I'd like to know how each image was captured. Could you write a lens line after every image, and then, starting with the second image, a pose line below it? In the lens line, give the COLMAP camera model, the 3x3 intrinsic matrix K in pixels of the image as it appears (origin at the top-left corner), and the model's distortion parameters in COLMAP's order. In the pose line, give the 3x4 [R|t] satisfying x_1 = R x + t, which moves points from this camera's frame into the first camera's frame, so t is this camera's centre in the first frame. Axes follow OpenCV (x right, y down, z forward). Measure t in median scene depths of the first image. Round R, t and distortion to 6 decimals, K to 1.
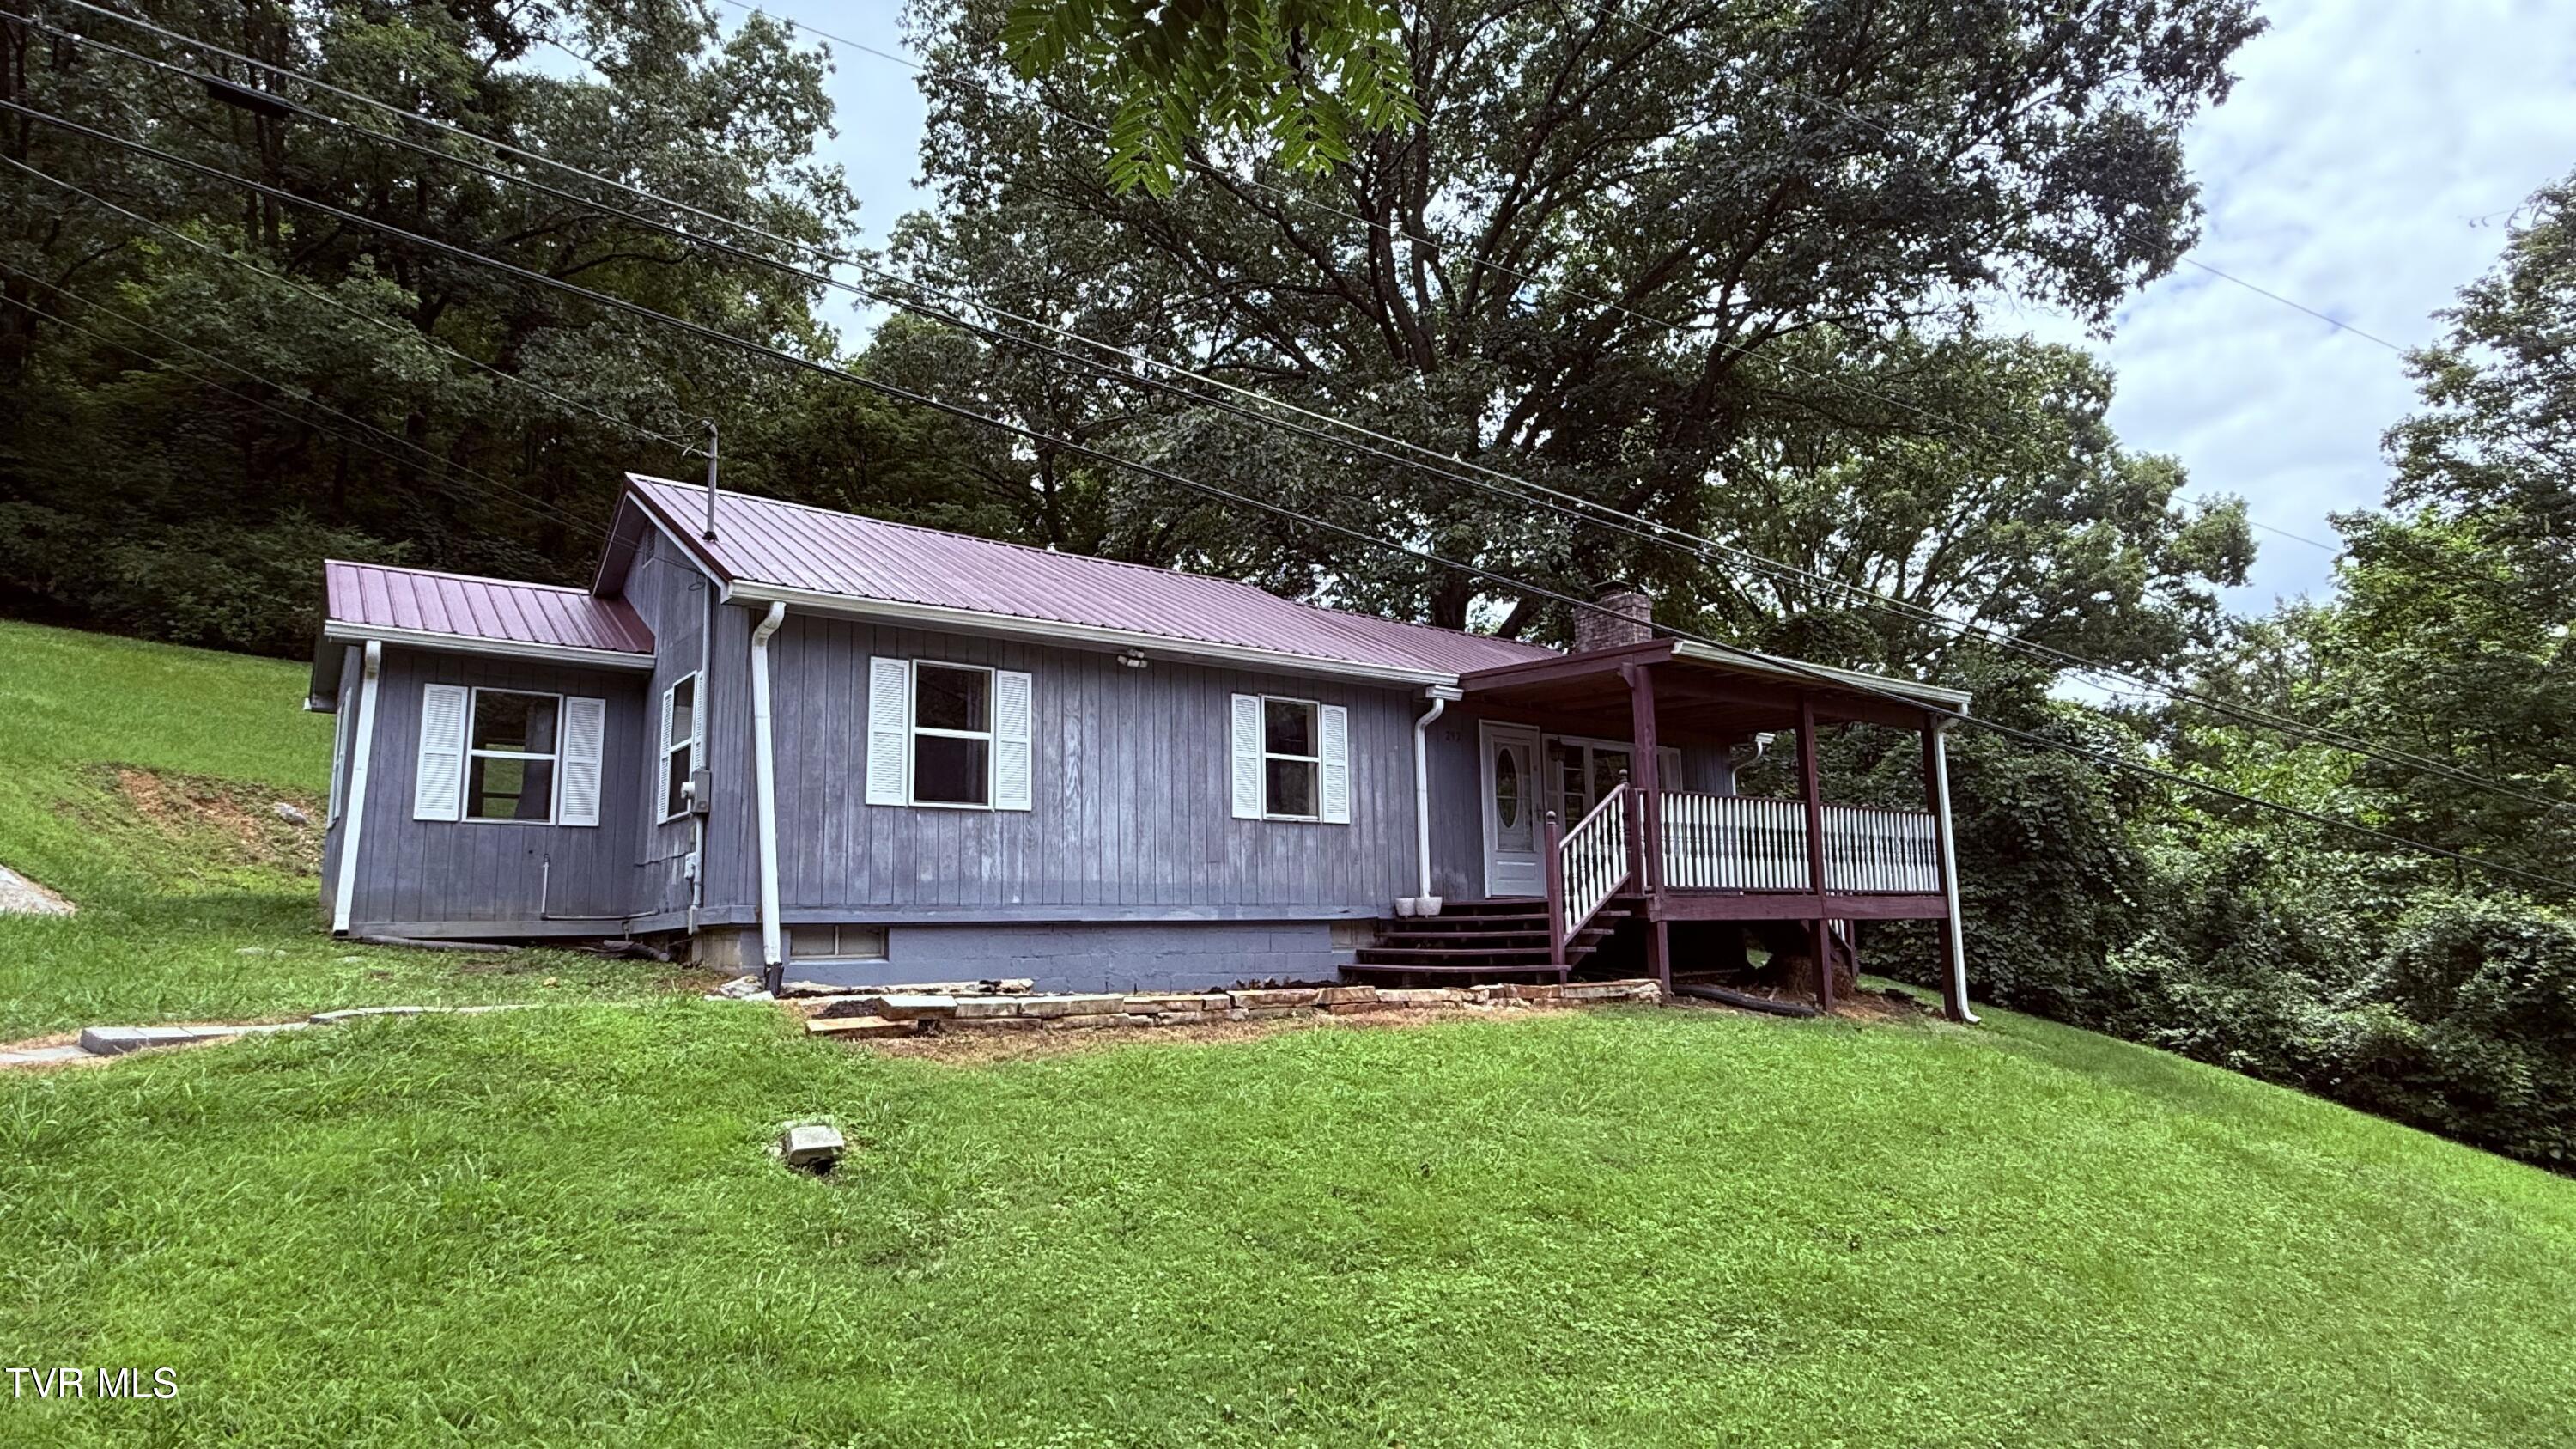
lens RADIAL K [[1349.3, 0, 1289.2], [0, 1349.3, 715.9], [0, 0, 1]] dist [0.003288, -0.000215]
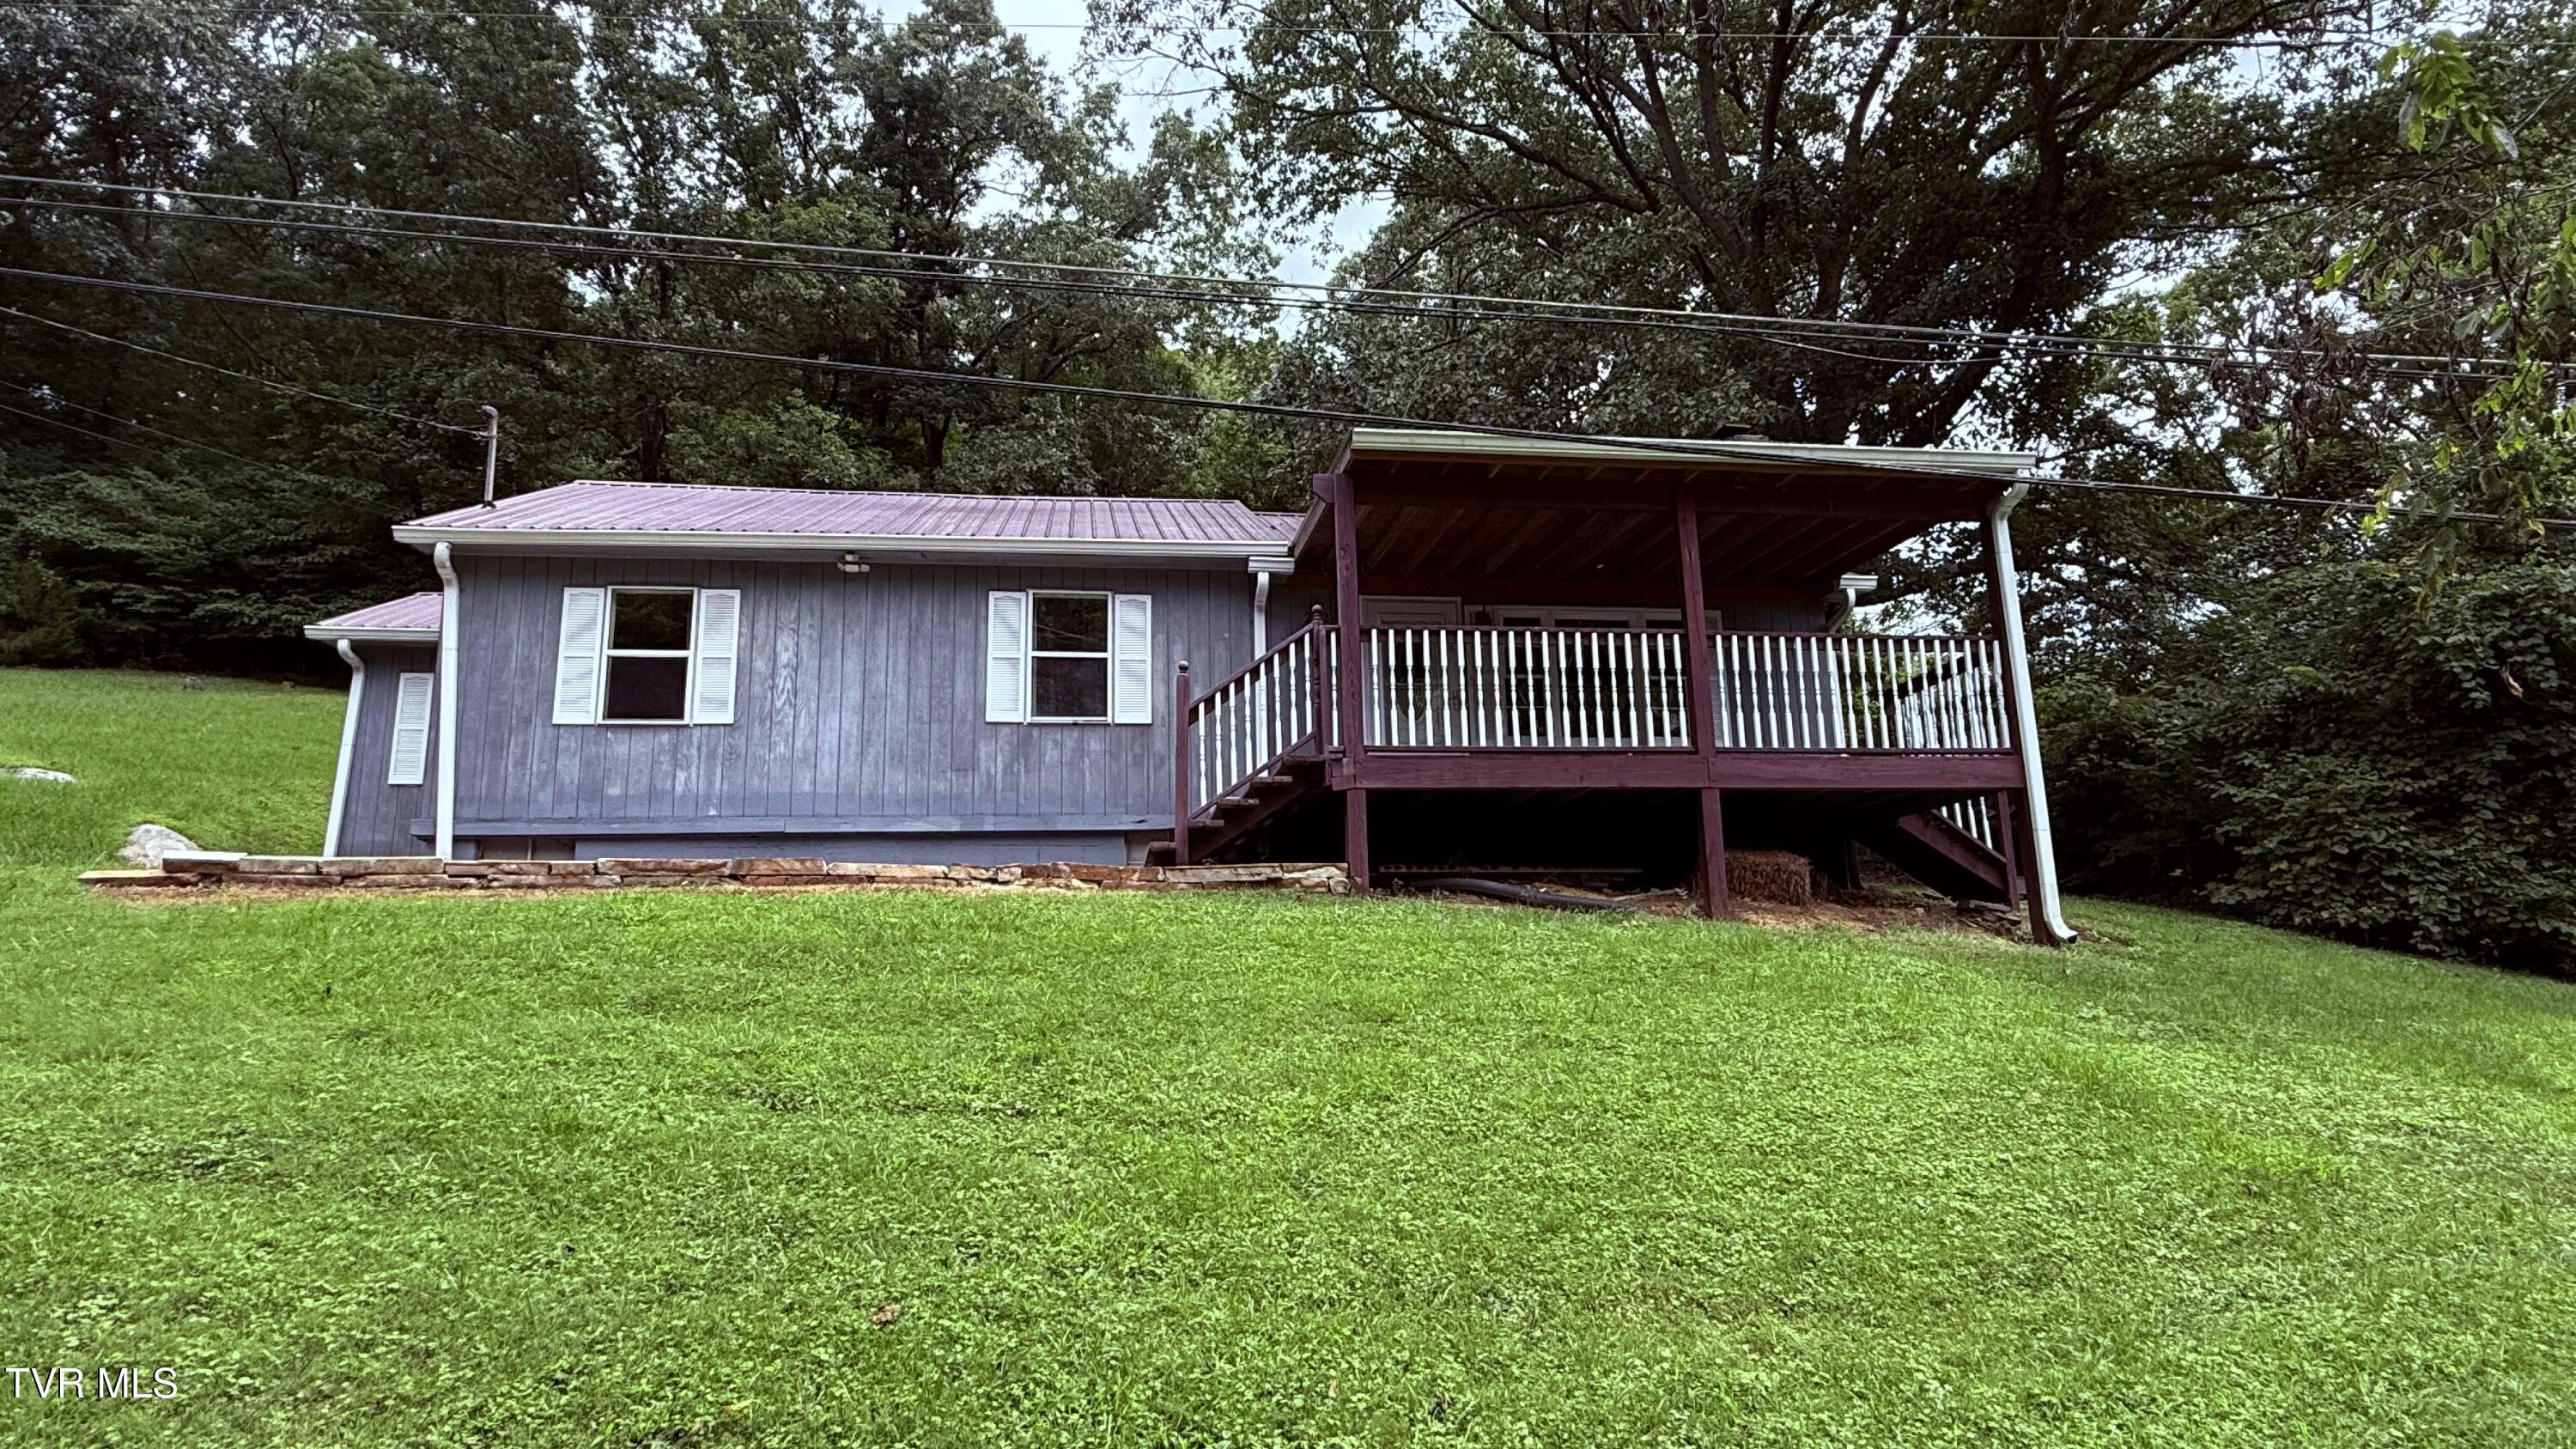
lens RADIAL K [[1349.3, 0, 1287.6], [0, 1349.3, 734.7], [0, 0, 1]] dist [0.003288, -0.000215]
pose [[0.879898, -0.098387, -0.464866, 0.614187], [0.089451, 0.995134, -0.041302, 0.151613], [0.466667, -0.005241, 0.884417, 0.300869]]
